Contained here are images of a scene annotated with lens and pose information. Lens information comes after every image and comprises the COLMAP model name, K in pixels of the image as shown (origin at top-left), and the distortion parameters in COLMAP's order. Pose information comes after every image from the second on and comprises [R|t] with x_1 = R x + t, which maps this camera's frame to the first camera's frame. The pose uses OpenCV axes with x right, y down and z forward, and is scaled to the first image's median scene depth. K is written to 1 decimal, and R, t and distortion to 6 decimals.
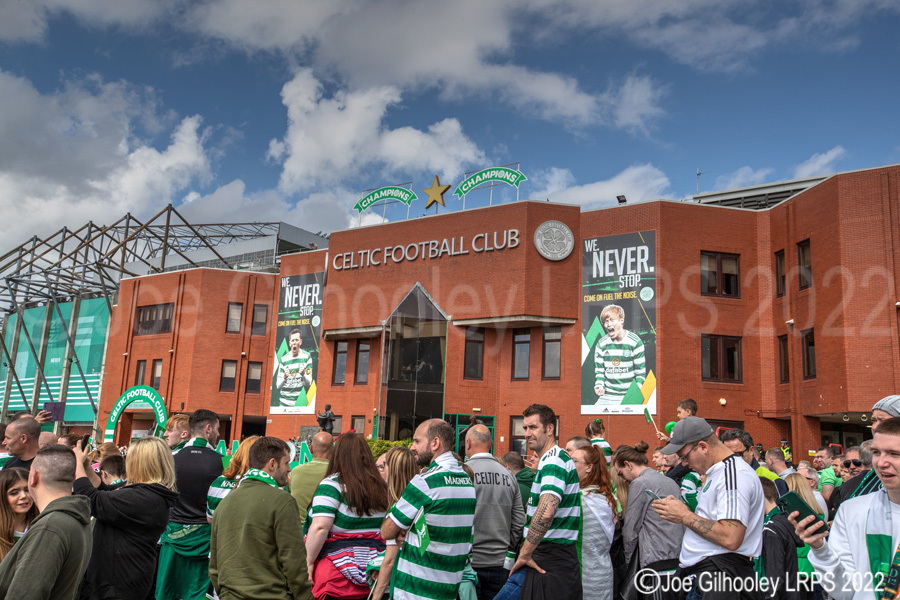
lens RADIAL K [[776.1, 0, 512.2], [0, 776.1, 311.2], [0, 0, 1]] dist [-0.003891, 0.008472]
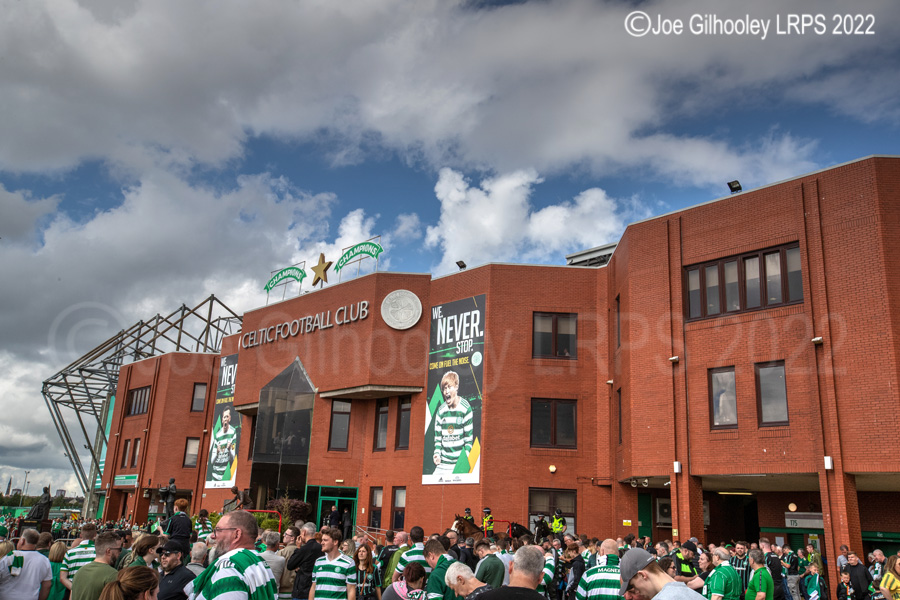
lens RADIAL K [[776.1, 0, 512.2], [0, 776.1, 311.2], [0, 0, 1]] dist [-0.003891, 0.008472]
pose [[0.978970, -0.055772, -0.196232, 0.399408], [0.037311, 0.994628, -0.096551, 0.013752], [0.200563, 0.087199, 0.975792, 0.045529]]
